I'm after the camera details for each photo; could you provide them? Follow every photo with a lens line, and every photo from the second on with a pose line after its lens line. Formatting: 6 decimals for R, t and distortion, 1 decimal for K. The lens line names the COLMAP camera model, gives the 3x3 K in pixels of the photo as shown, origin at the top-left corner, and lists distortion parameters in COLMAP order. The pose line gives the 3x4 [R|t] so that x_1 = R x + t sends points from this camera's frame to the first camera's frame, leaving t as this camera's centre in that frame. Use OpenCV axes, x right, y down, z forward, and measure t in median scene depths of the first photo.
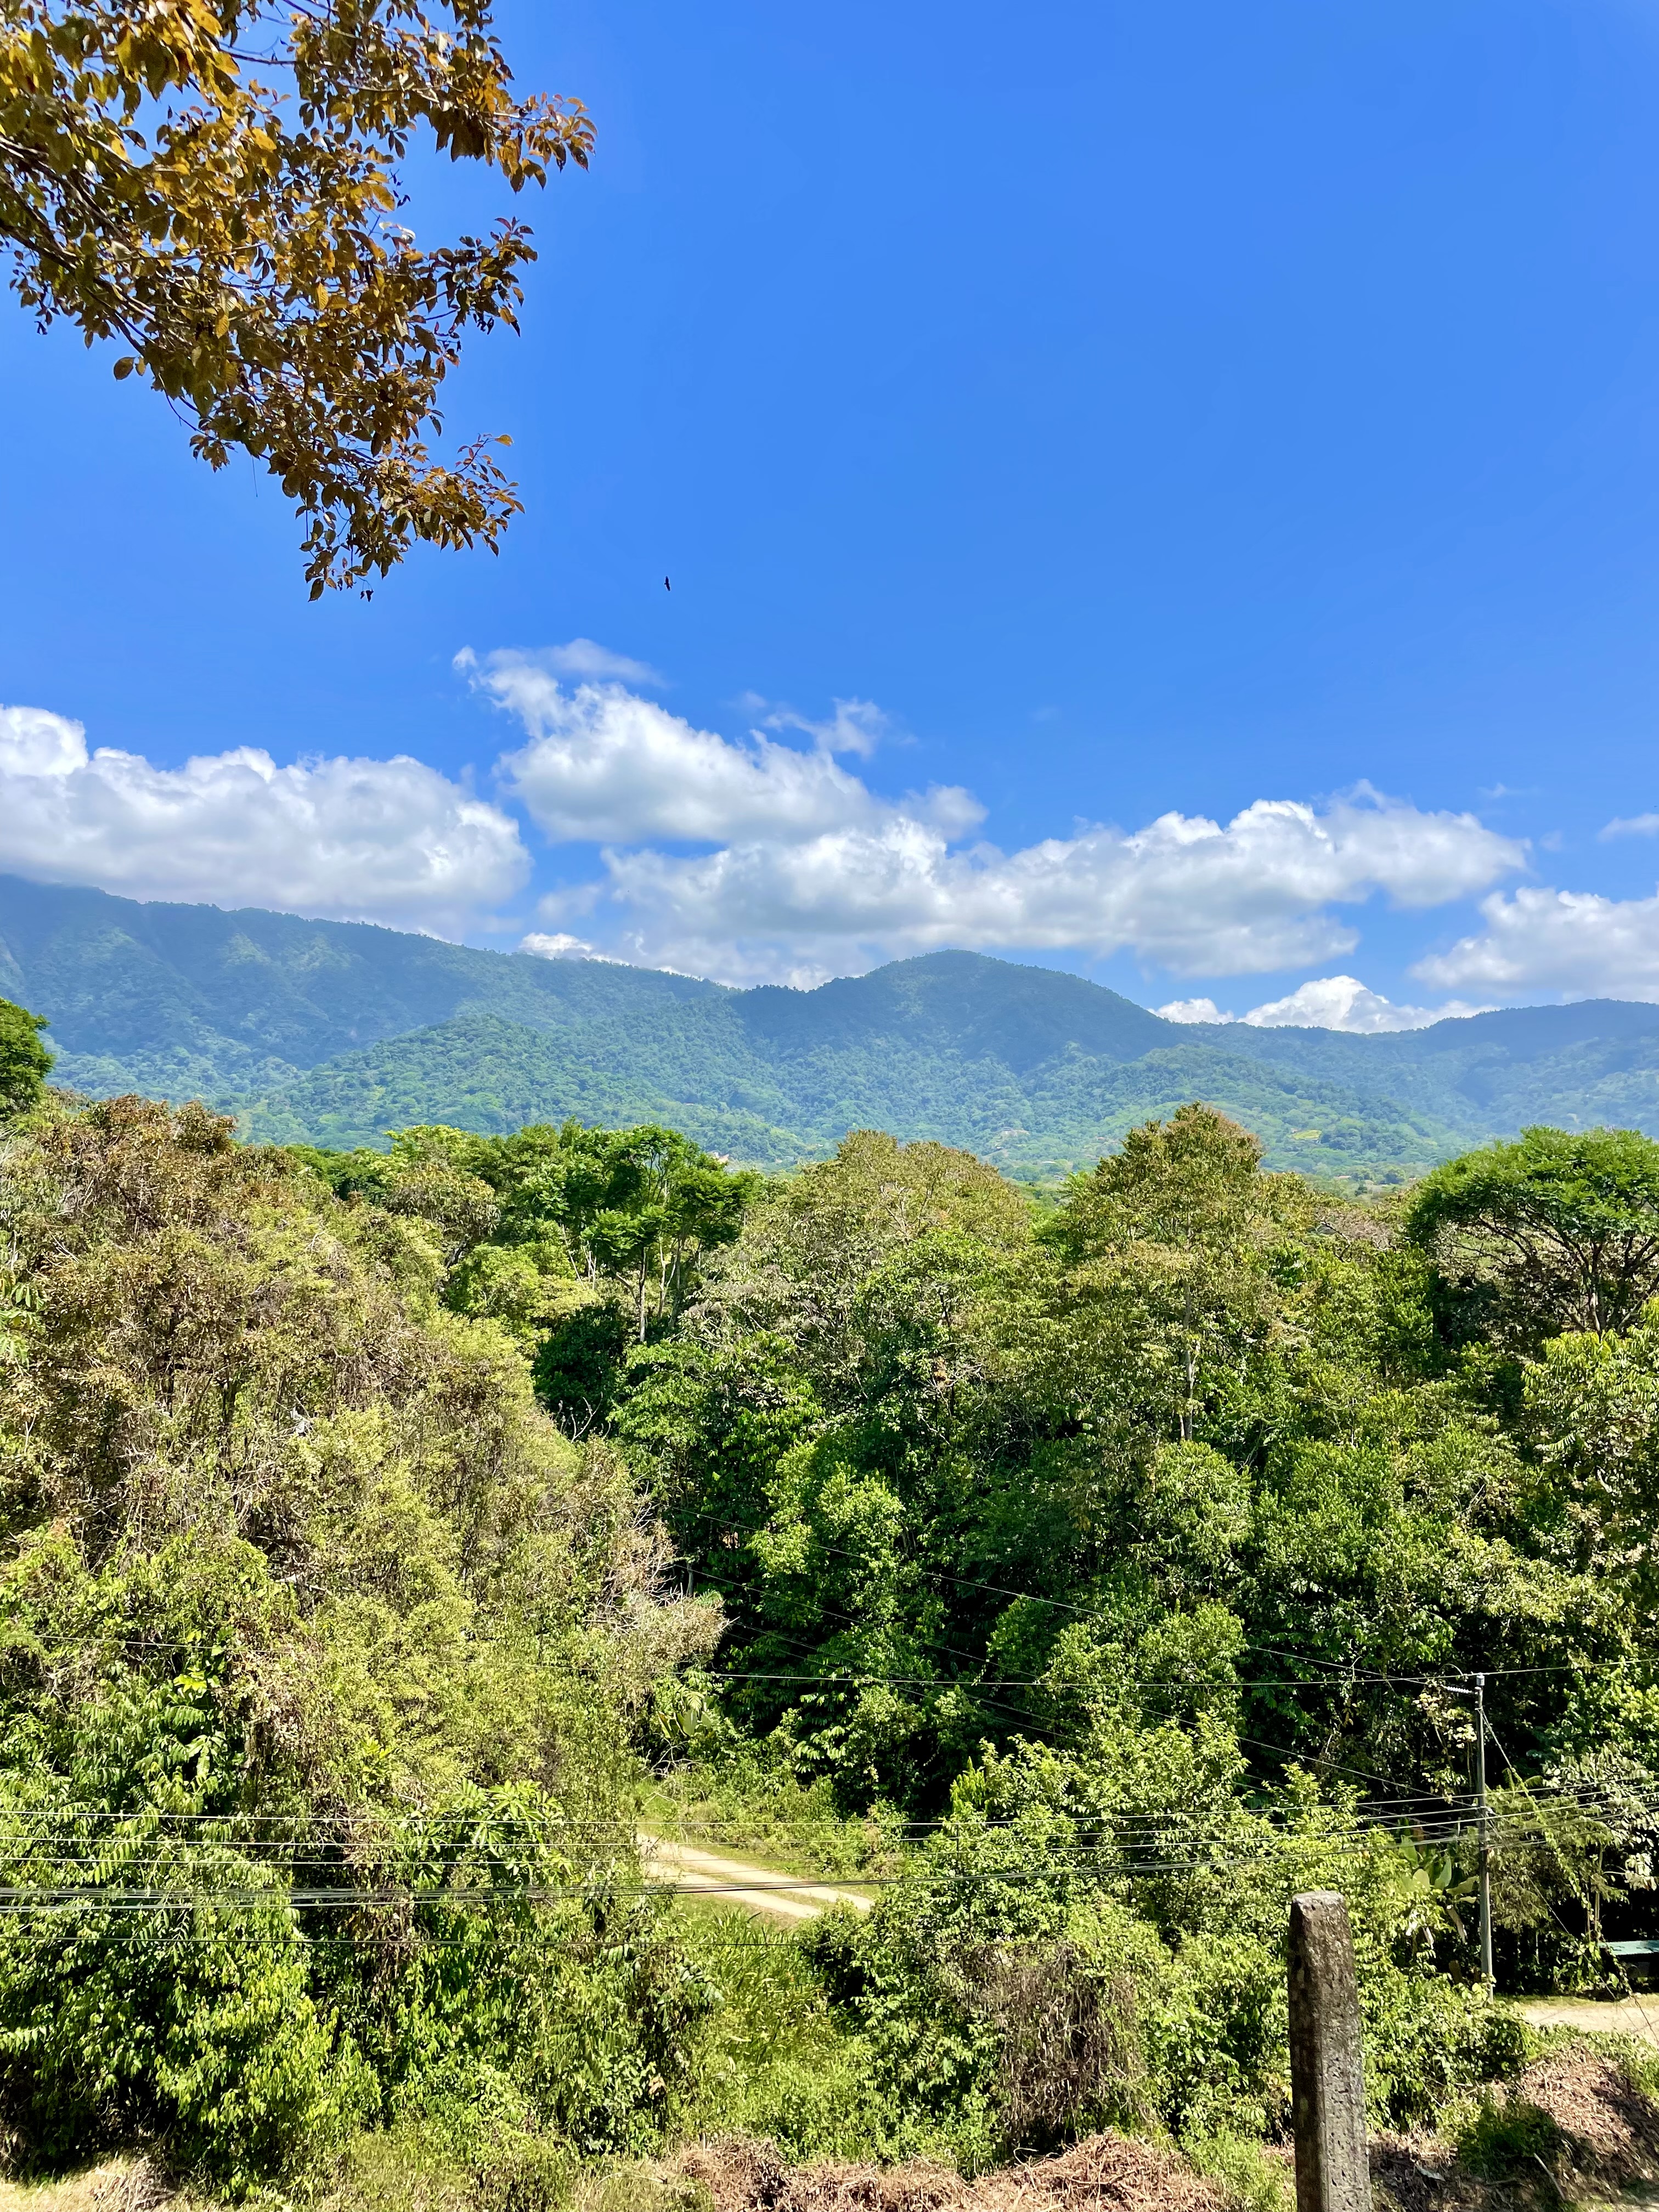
lens RADIAL K [[1640.8, 0, 842.9], [0, 1640.8, 1107.0], [0, 0, 1]] dist [-0.002697, -0.001969]
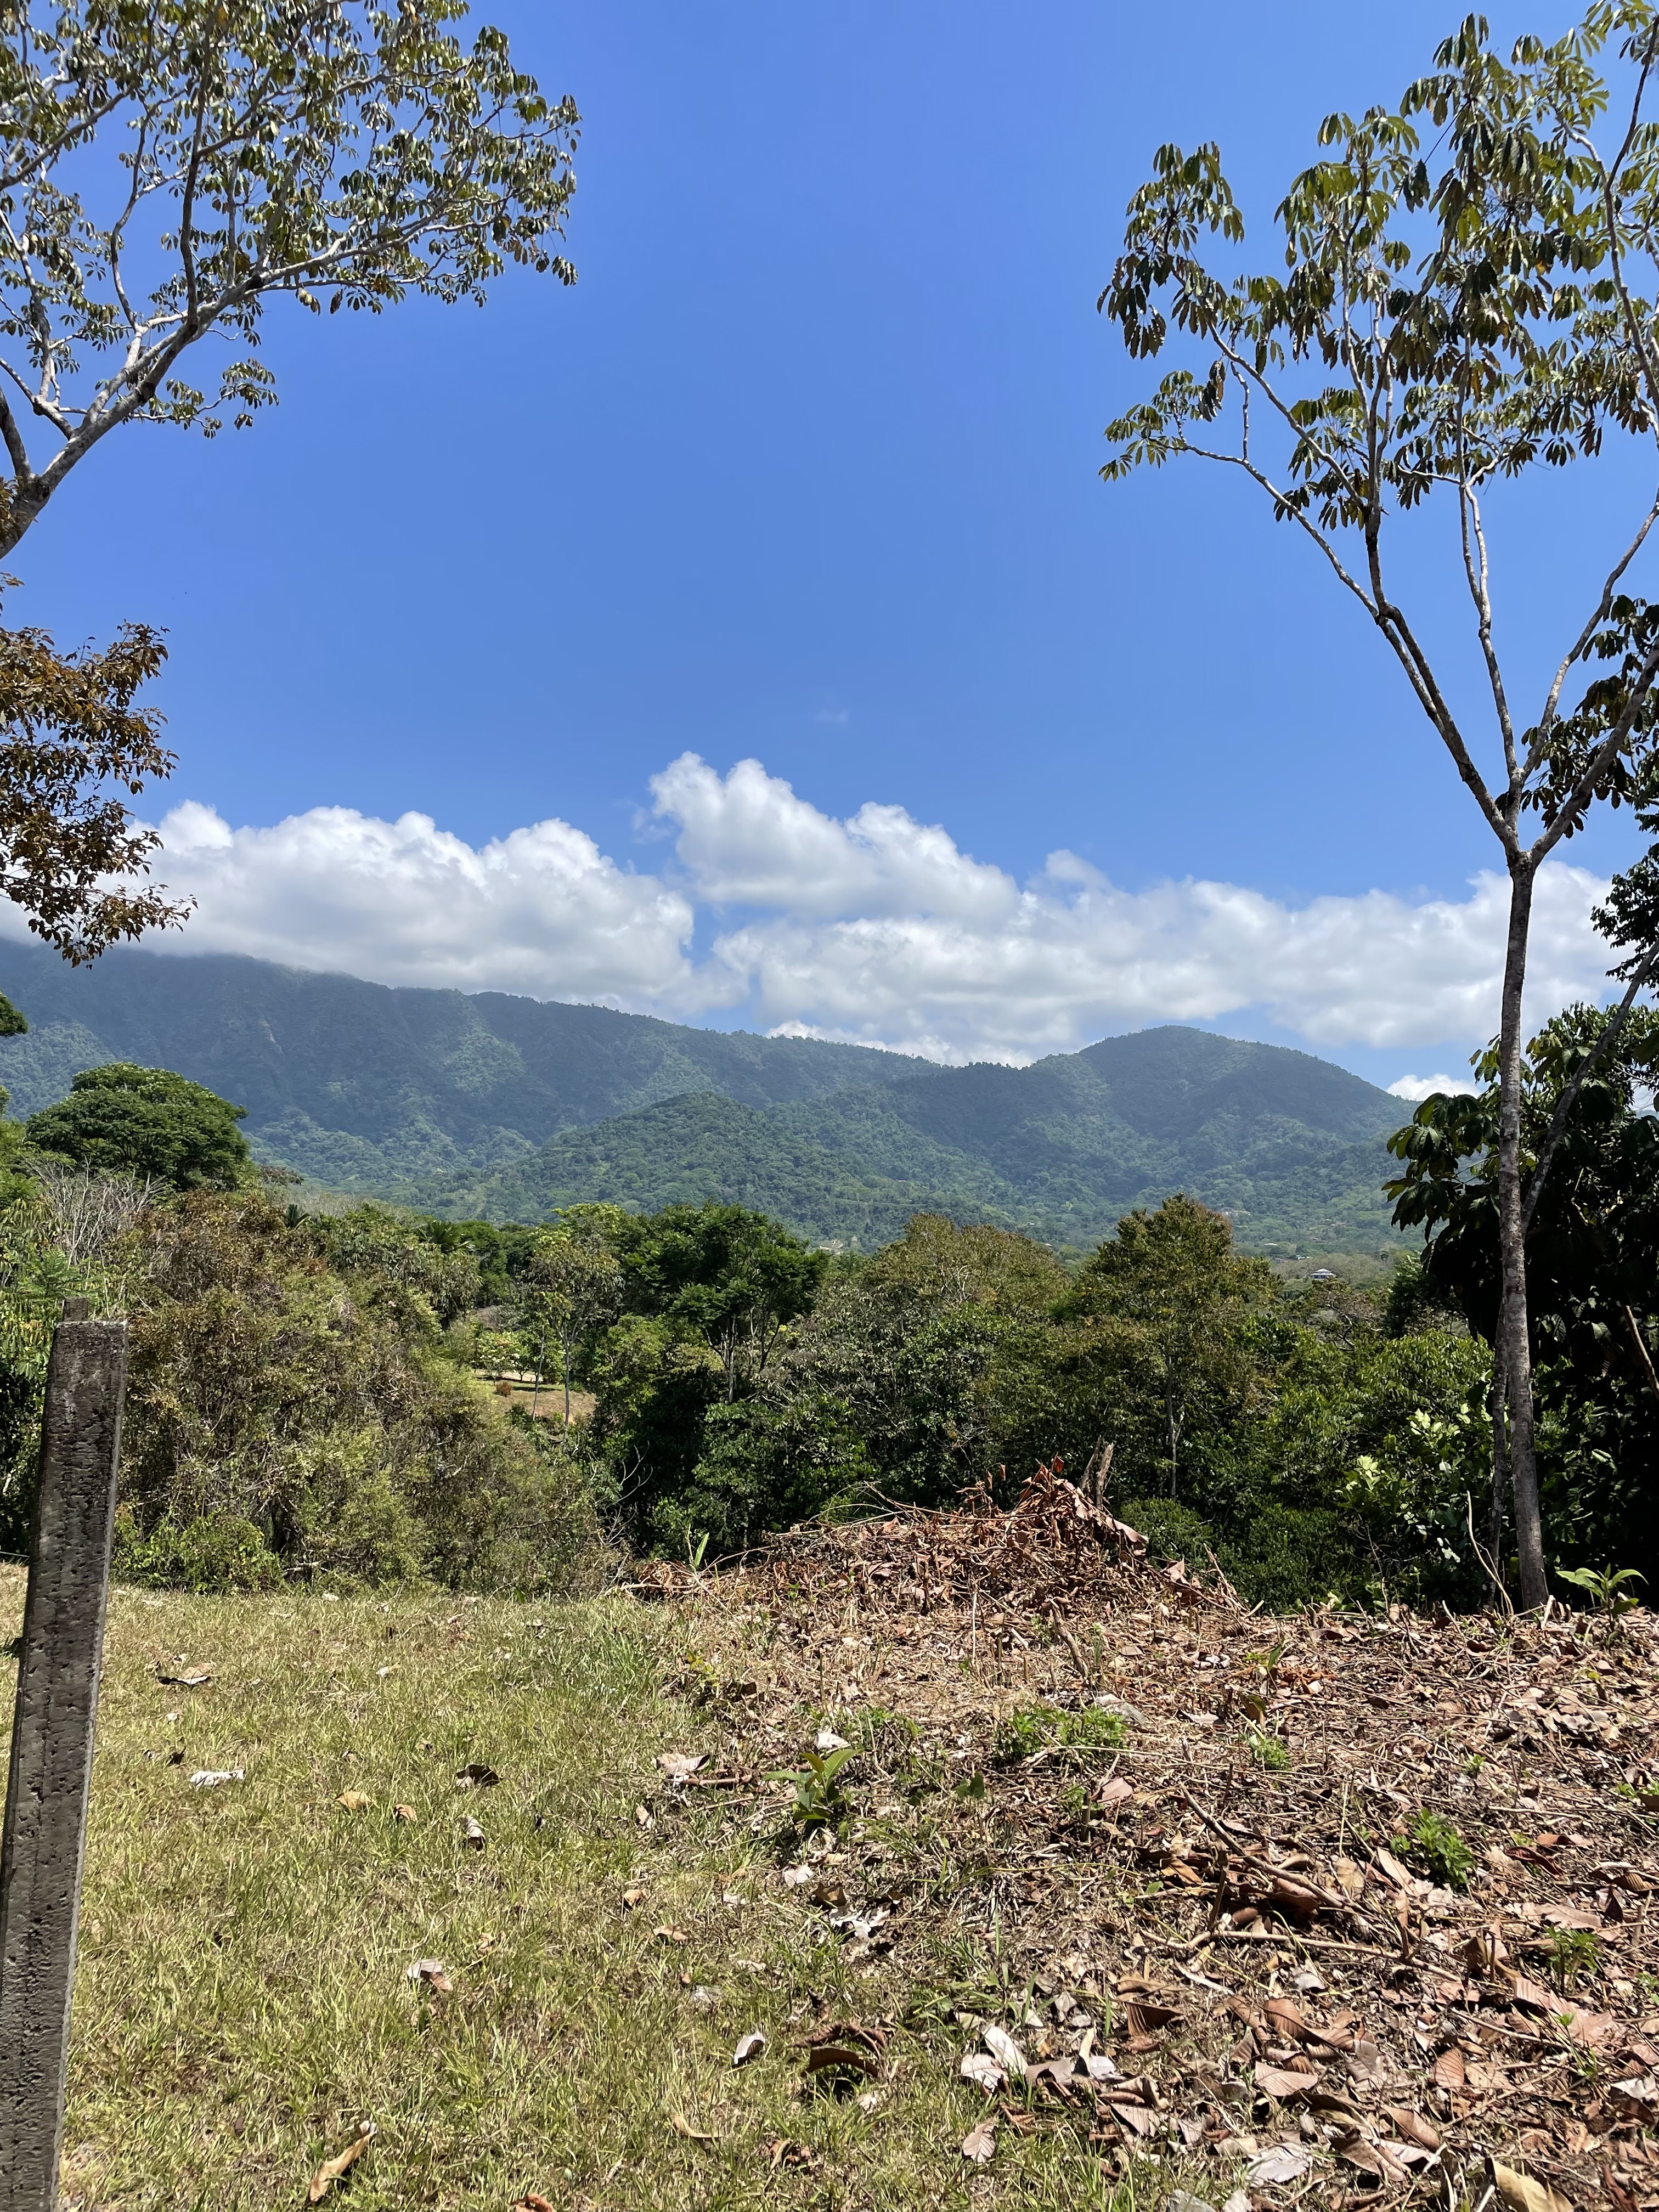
lens RADIAL K [[1640.8, 0, 816.6], [0, 1640.8, 1103.6], [0, 0, 1]] dist [-0.002697, -0.001969]
pose [[0.988150, -0.001190, -0.153487, 0.121708], [-0.006200, 0.998844, -0.047665, -0.007507], [0.153366, 0.048052, 0.987000, -0.111676]]
